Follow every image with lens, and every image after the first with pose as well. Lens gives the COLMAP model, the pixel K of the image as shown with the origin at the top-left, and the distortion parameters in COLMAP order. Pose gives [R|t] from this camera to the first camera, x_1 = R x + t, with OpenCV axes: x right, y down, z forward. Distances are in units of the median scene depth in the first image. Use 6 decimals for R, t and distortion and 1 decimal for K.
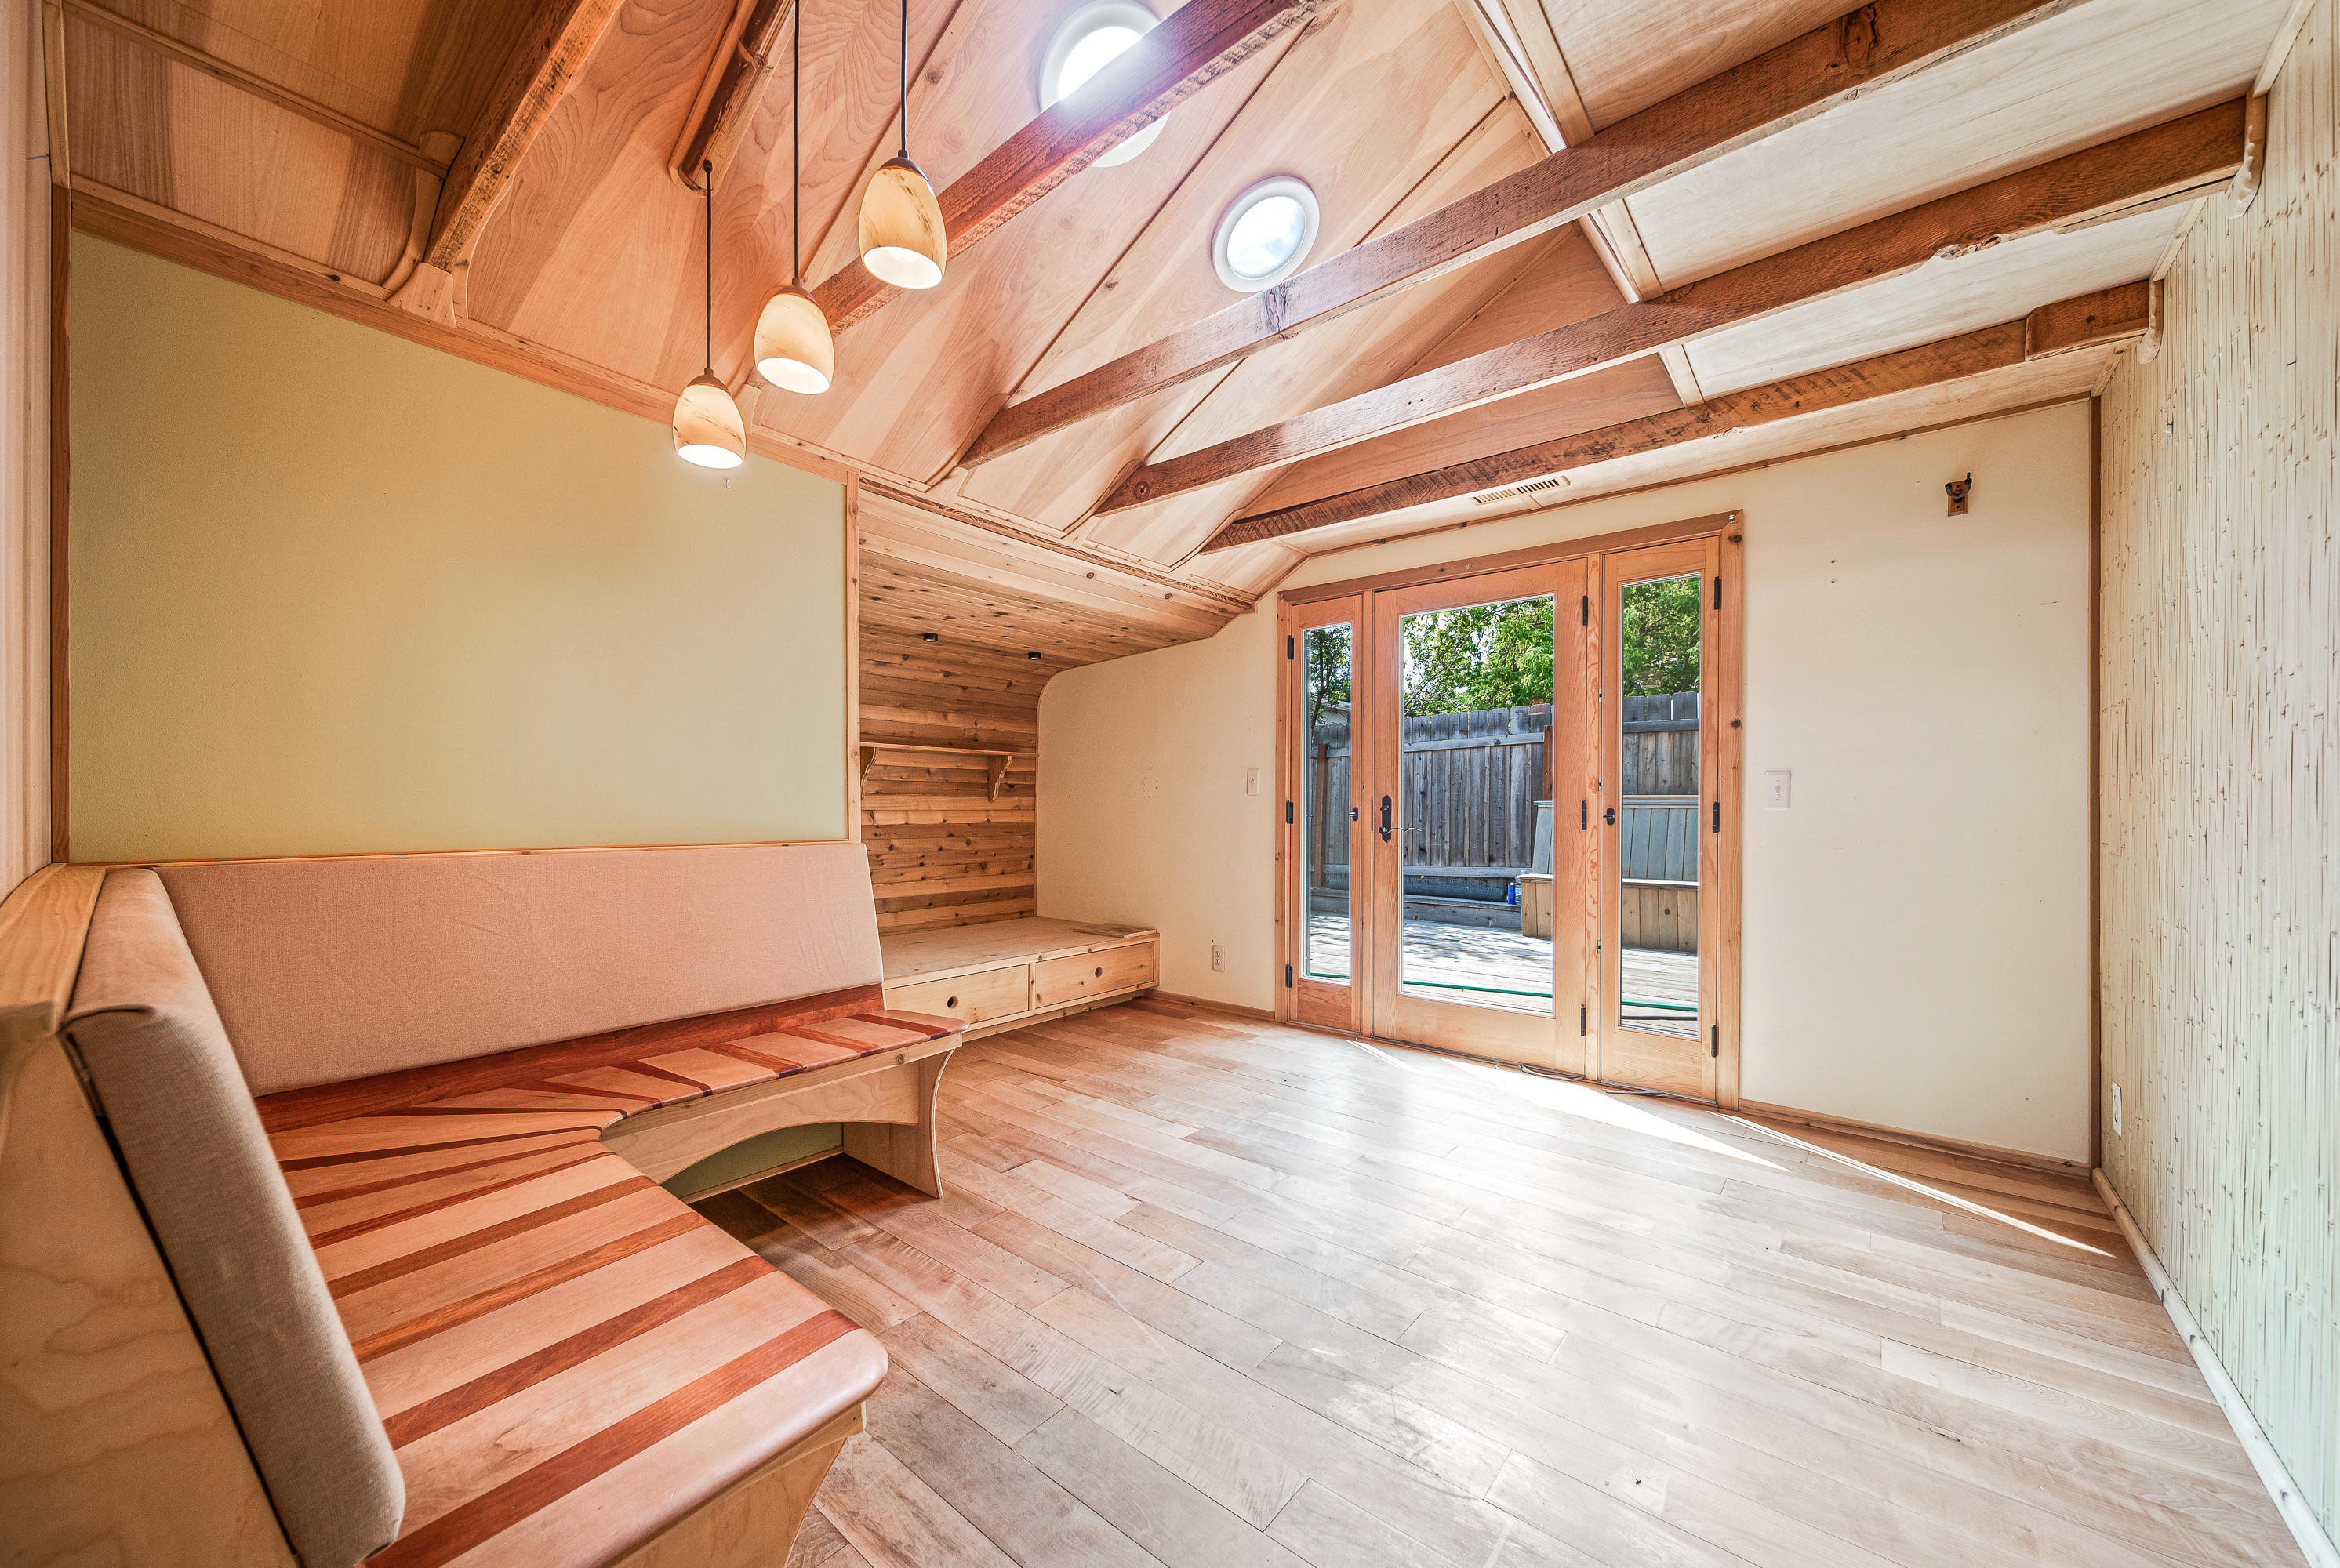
lens RADIAL K [[873.7, 0, 1171.1], [0, 873.7, 804.1], [0, 0, 1]] dist [0.002039, 0.000108]
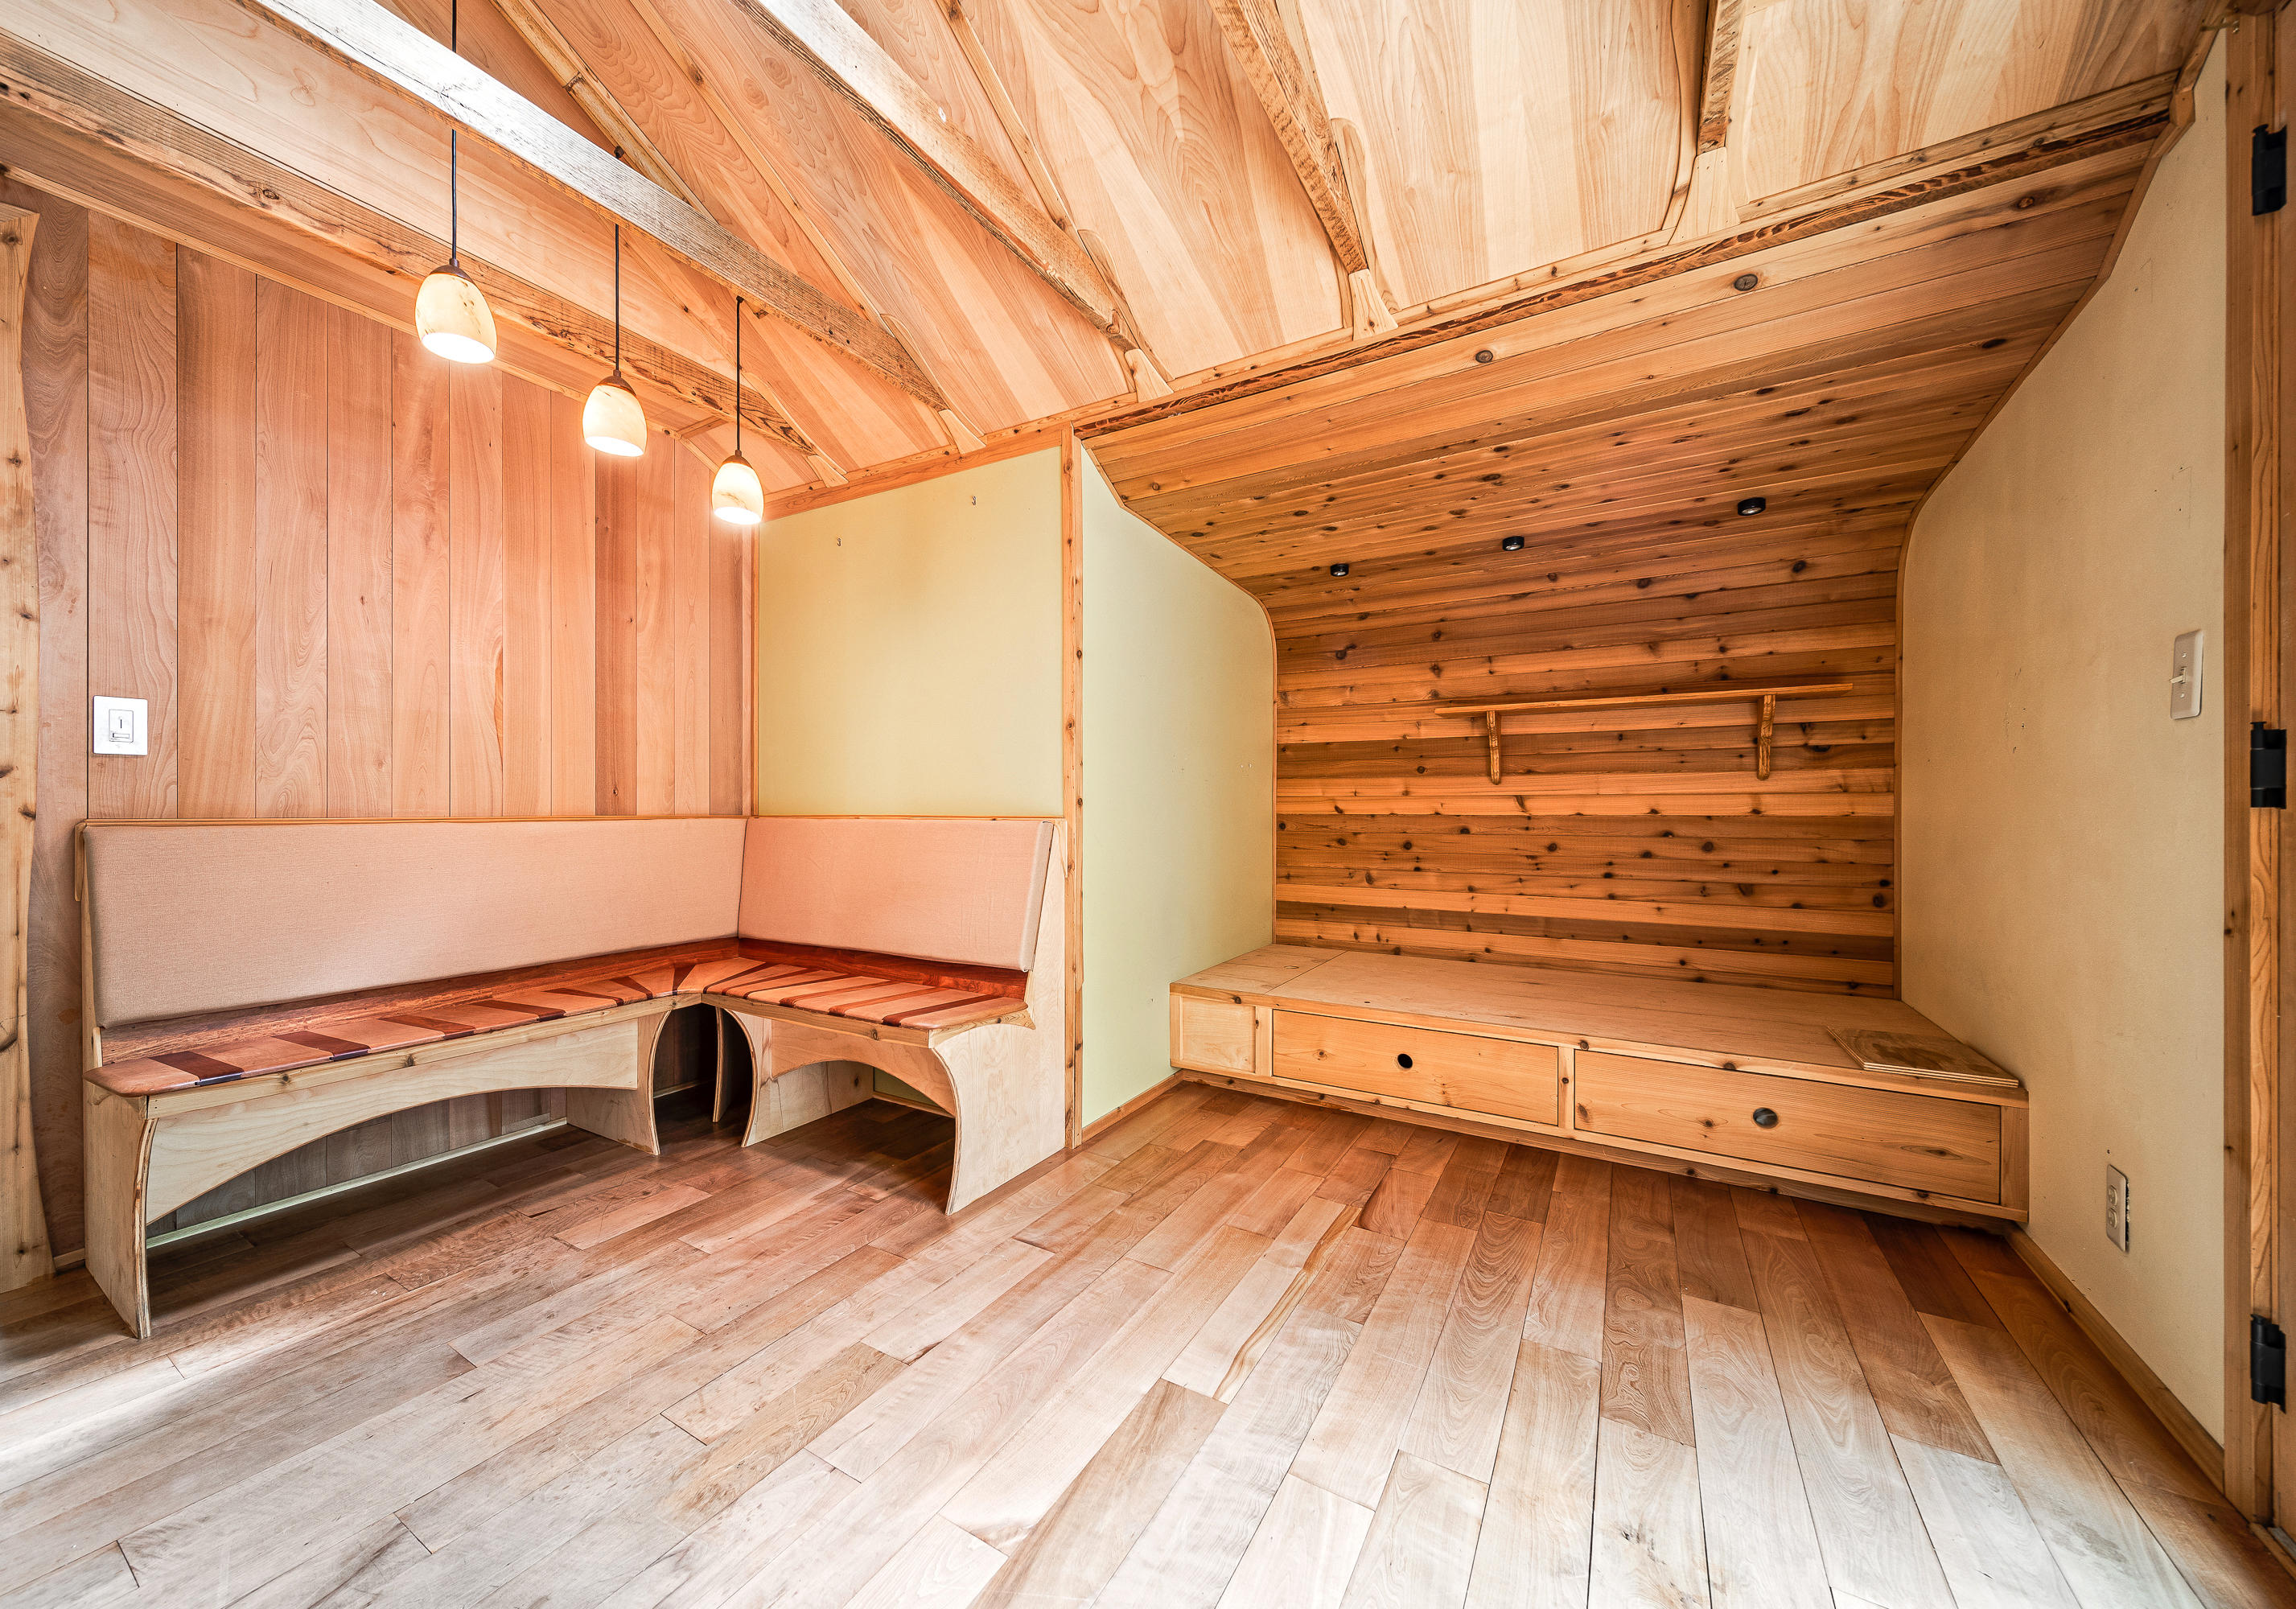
lens RADIAL K [[836.5, 0, 1090.7], [0, 836.5, 808.9], [0, 0, 1]] dist [-0.000129, -0.000287]
pose [[0.128955, -0.005791, -0.991634, 0.369363], [-0.001035, 0.999982, -0.005975, 0.027183], [0.991650, 0.001797, 0.128947, 0.638583]]
